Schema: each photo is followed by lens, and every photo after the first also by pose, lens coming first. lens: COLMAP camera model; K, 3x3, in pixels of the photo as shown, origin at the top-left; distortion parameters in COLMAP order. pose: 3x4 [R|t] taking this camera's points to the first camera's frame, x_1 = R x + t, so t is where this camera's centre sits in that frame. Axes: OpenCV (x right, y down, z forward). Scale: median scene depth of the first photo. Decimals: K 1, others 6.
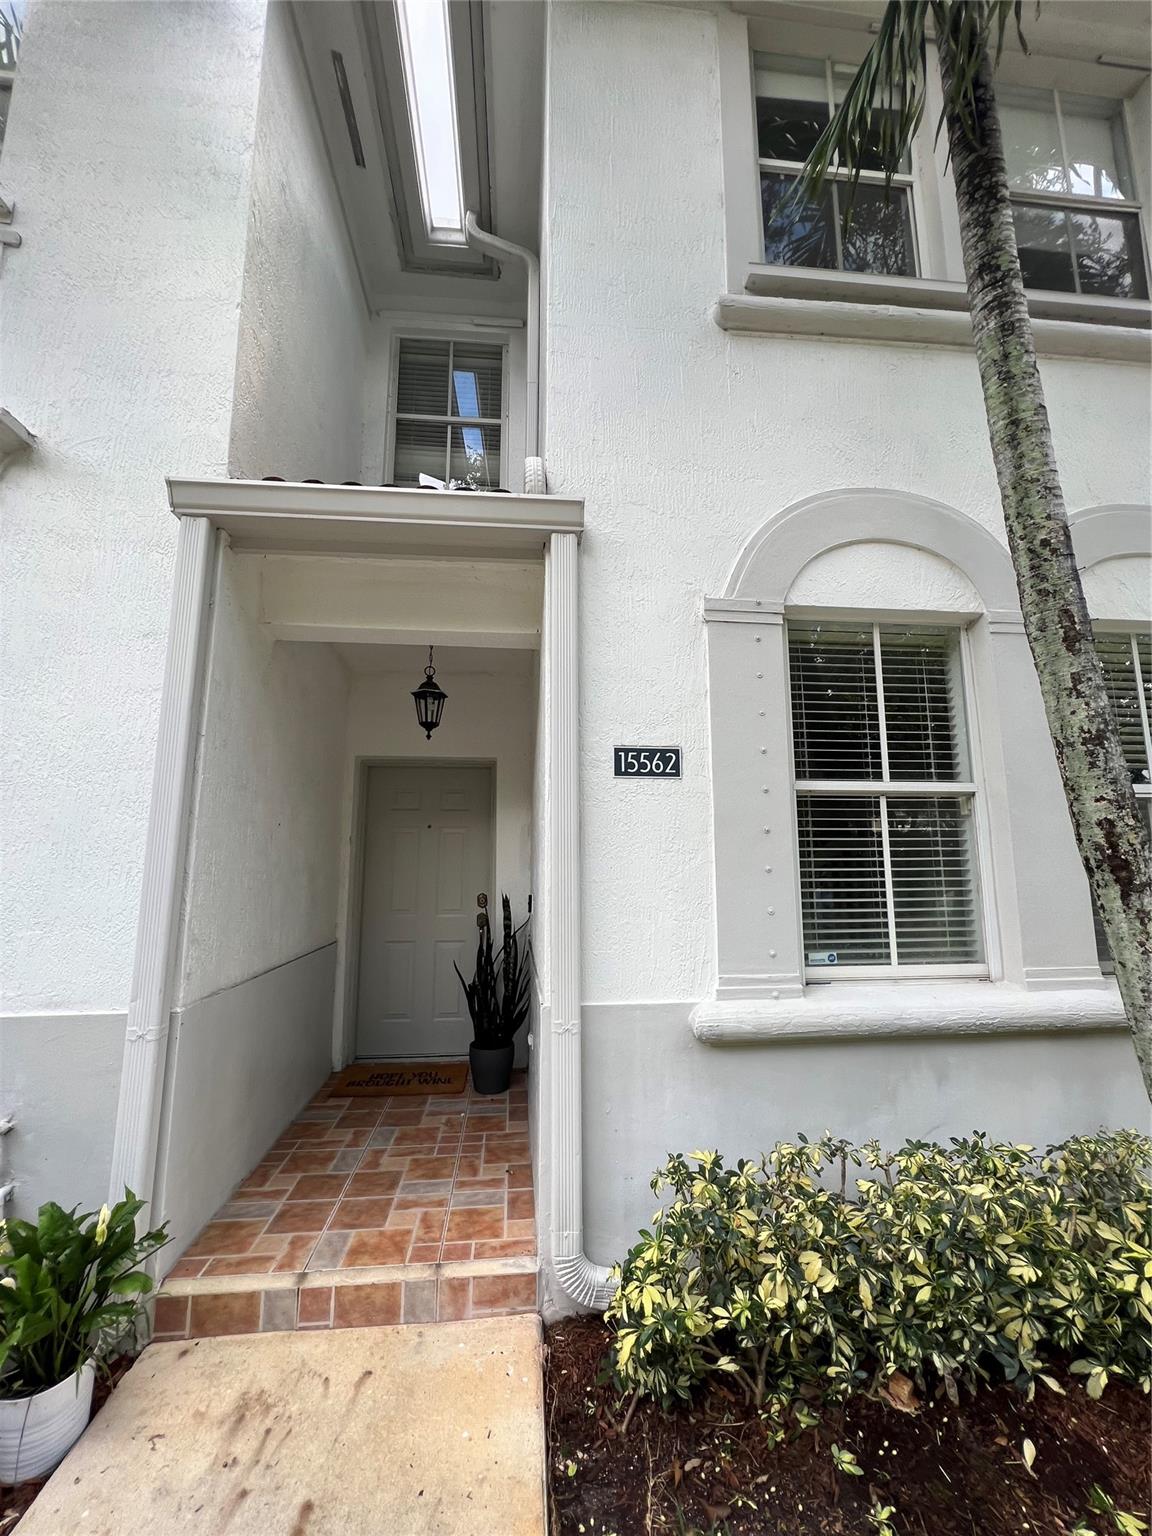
lens RADIAL K [[617.0, 0, 574.8], [0, 617.0, 773.2], [0, 0, 1]] dist [-0.001726, 0.000079]
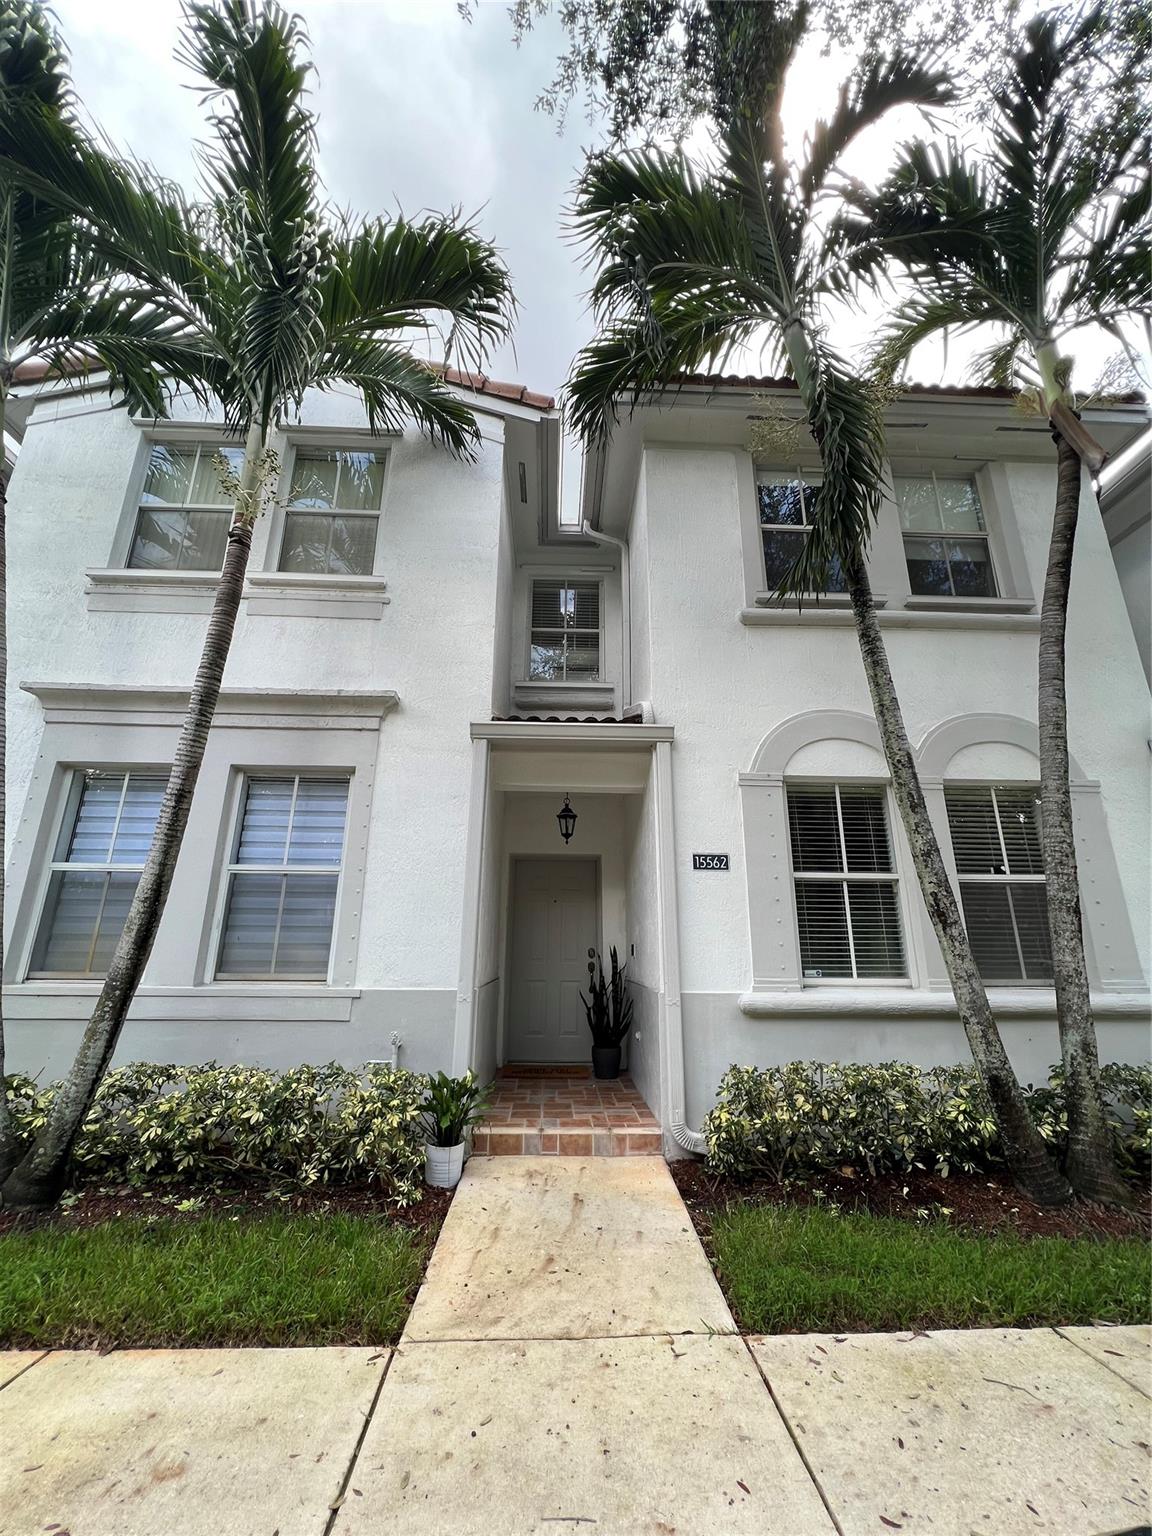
lens RADIAL K [[617.0, 0, 574.8], [0, 617.0, 773.2], [0, 0, 1]] dist [-0.001726, 0.000079]
pose [[0.998241, -0.006051, -0.058983, -0.181717], [-0.002071, 0.990613, -0.136678, -0.028328], [0.059257, 0.136560, 0.988858, -0.909525]]
